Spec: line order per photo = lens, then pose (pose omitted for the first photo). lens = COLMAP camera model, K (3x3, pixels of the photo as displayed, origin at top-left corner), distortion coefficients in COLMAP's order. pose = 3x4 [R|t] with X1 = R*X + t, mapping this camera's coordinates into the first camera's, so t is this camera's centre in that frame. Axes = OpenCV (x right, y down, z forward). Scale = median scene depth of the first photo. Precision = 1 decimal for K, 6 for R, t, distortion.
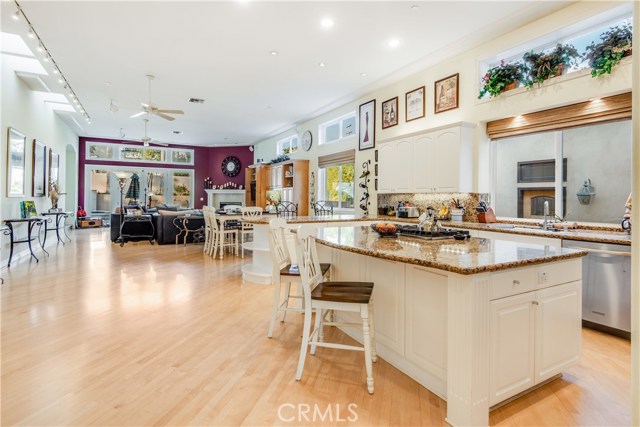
lens RADIAL K [[329.8, 0, 320.2], [0, 329.8, 199.5], [0, 0, 1]] dist [-0.000078, -0.000196]
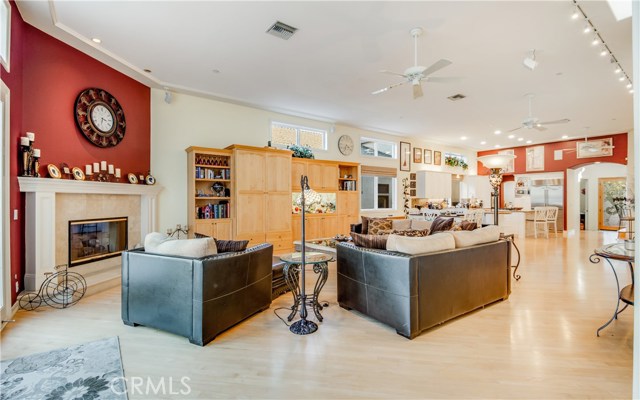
lens RADIAL K [[289.3, 0, 307.4], [0, 289.3, 198.6], [0, 0, 1]] dist [-0.001254, -0.000693]
pose [[-0.111854, -0.008497, 0.993688, -0.712325], [0.003043, 0.999956, 0.008893, -0.017382], [-0.993720, 0.004019, -0.111823, 0.951551]]
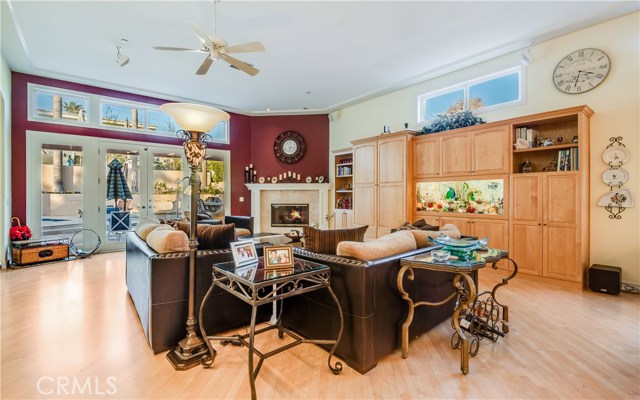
lens RADIAL K [[289.3, 0, 307.4], [0, 289.3, 198.6], [0, 0, 1]] dist [-0.001254, -0.000693]
pose [[0.986595, -0.013225, 0.162652, -0.384632], [0.012097, 0.999895, 0.007922, -0.006386], [-0.162740, -0.005849, 0.986652, 0.524718]]
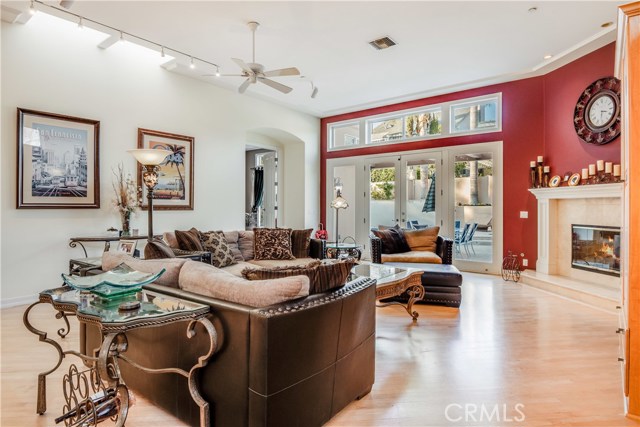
lens RADIAL K [[364.5, 0, 318.4], [0, 364.5, 205.5], [0, 0, 1]] dist [-0.000777, -0.000829]
pose [[0.386025, -0.016366, -0.922343, -0.067600], [-0.001233, 0.999833, -0.018257, -0.004427], [0.922487, 0.008185, 0.385941, 0.724904]]
